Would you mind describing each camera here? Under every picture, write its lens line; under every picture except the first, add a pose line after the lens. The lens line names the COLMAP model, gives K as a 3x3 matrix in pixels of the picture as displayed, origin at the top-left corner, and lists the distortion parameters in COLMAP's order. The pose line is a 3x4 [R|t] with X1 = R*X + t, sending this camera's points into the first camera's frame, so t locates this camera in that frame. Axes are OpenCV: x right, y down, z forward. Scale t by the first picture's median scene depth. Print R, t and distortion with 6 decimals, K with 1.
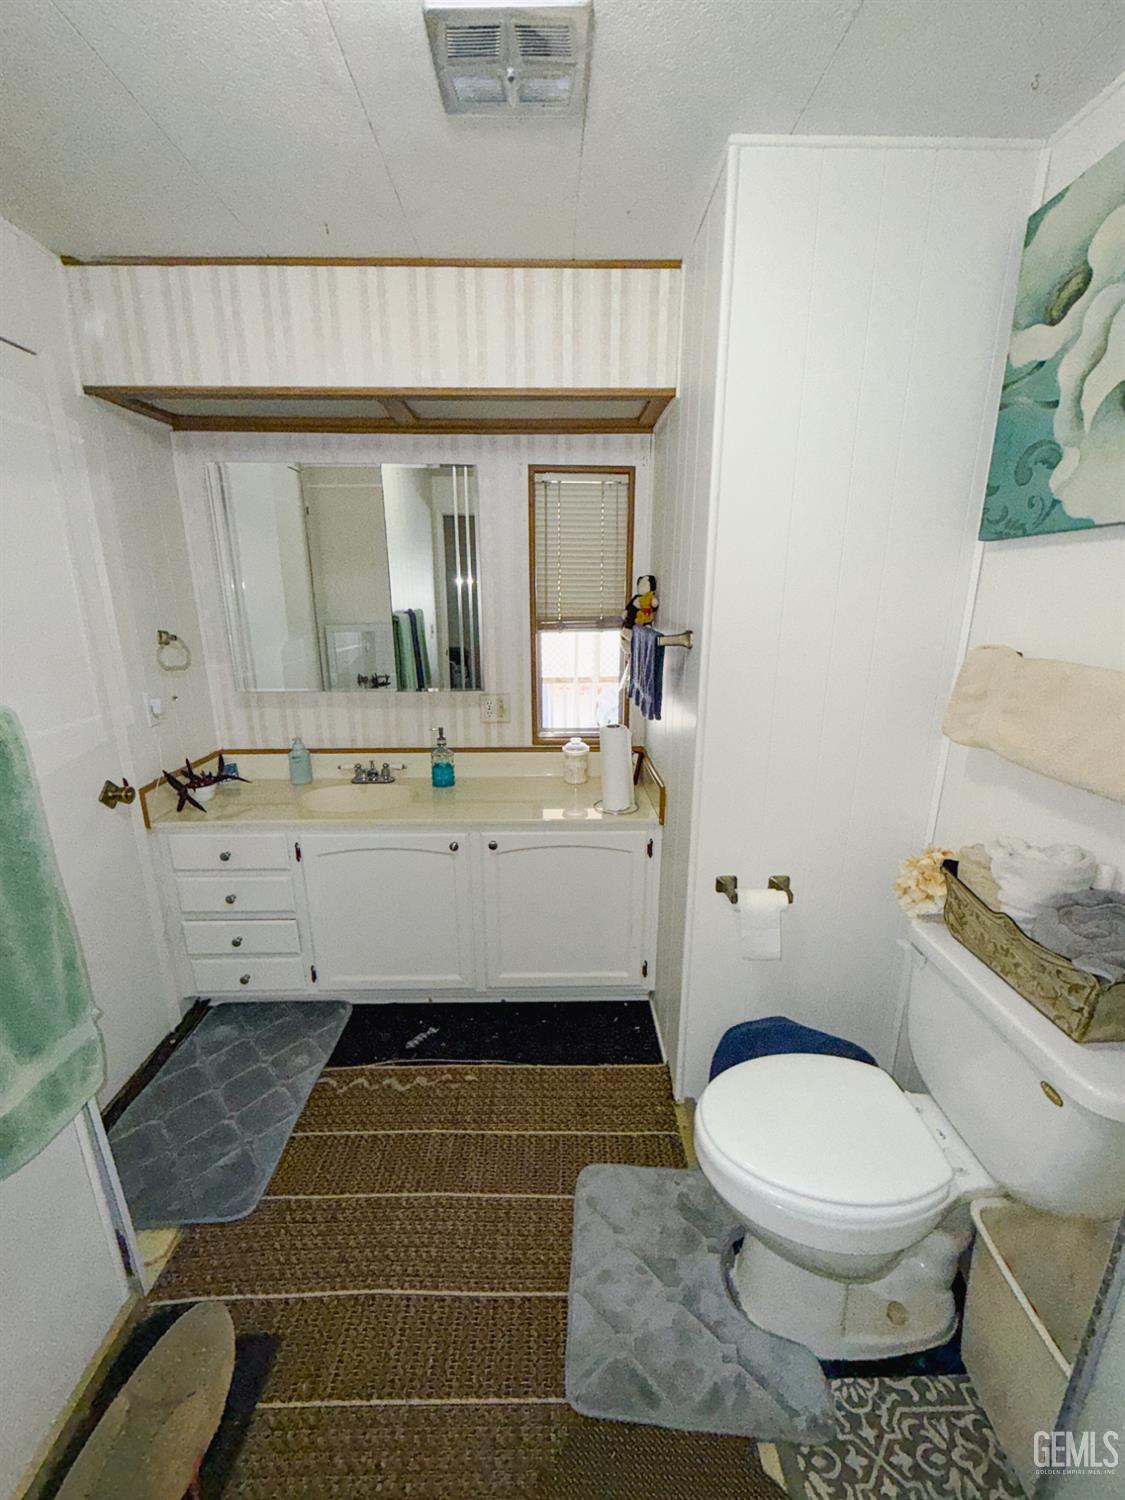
lens RADIAL K [[600.7, 0, 563.6], [0, 600.7, 744.2], [0, 0, 1]] dist [-0.001182, -0.000151]
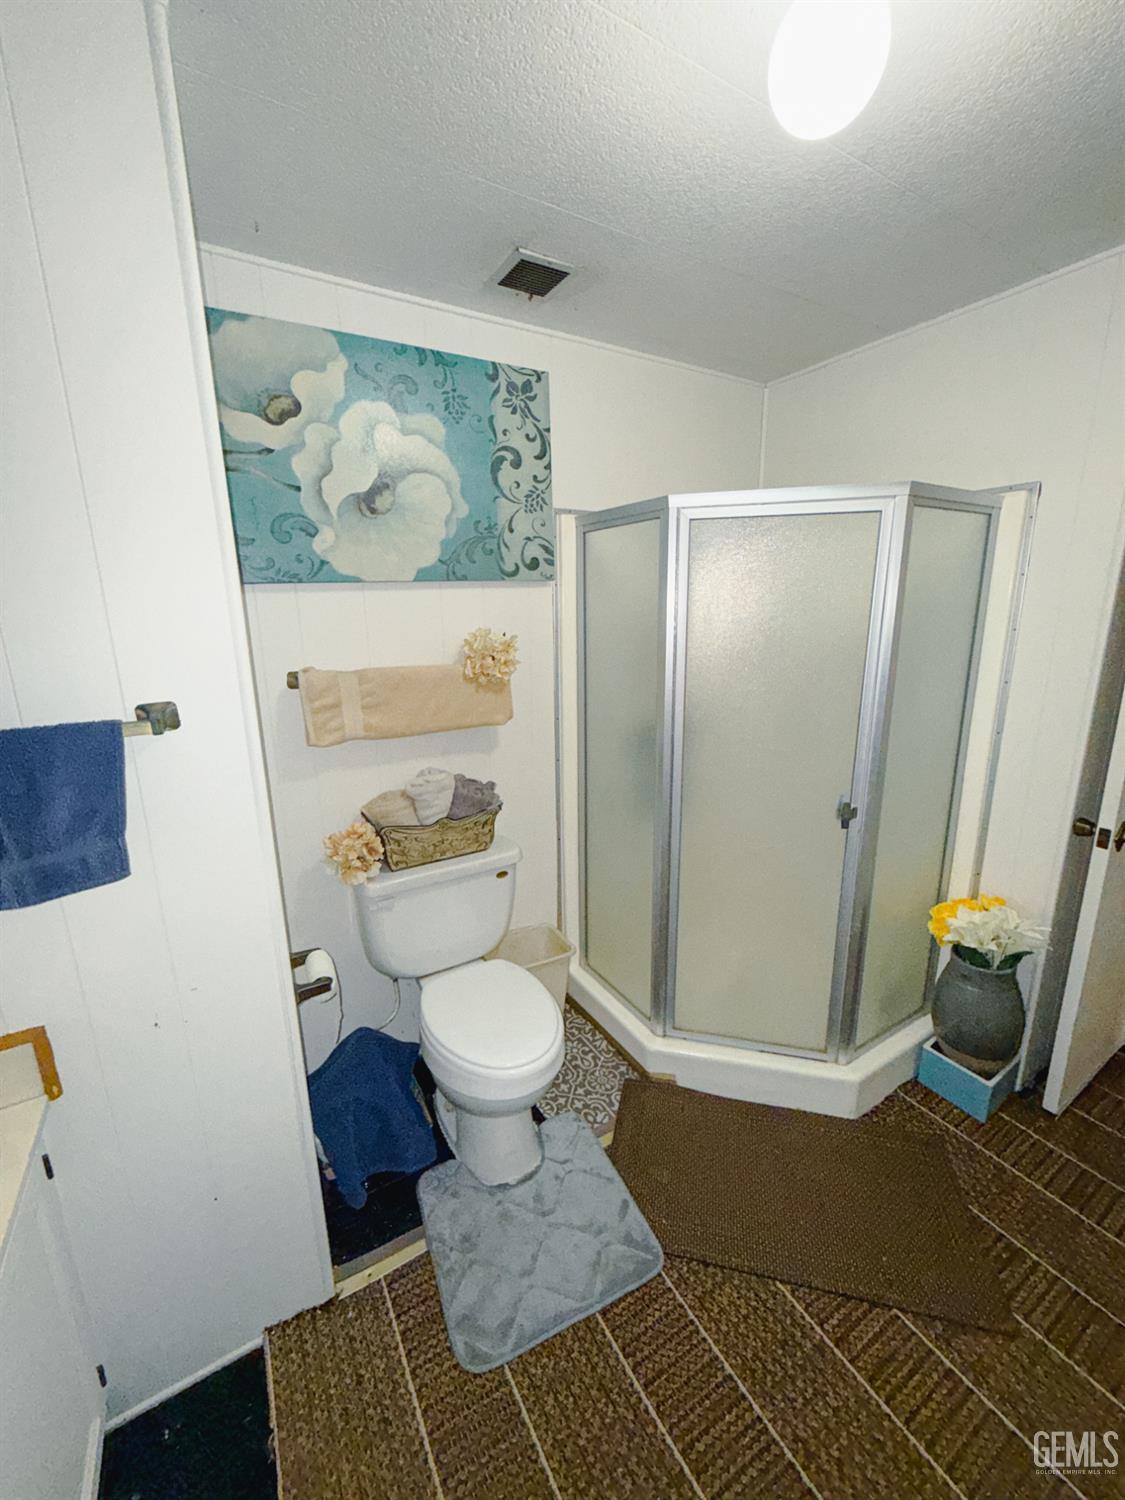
lens RADIAL K [[600.7, 0, 563.6], [0, 600.7, 744.2], [0, 0, 1]] dist [-0.001182, -0.000151]
pose [[-0.499943, -0.190918, 0.844753, -0.723645], [0.242132, 0.905691, 0.347989, -0.362938], [-0.831522, 0.378516, -0.406566, 1.245383]]
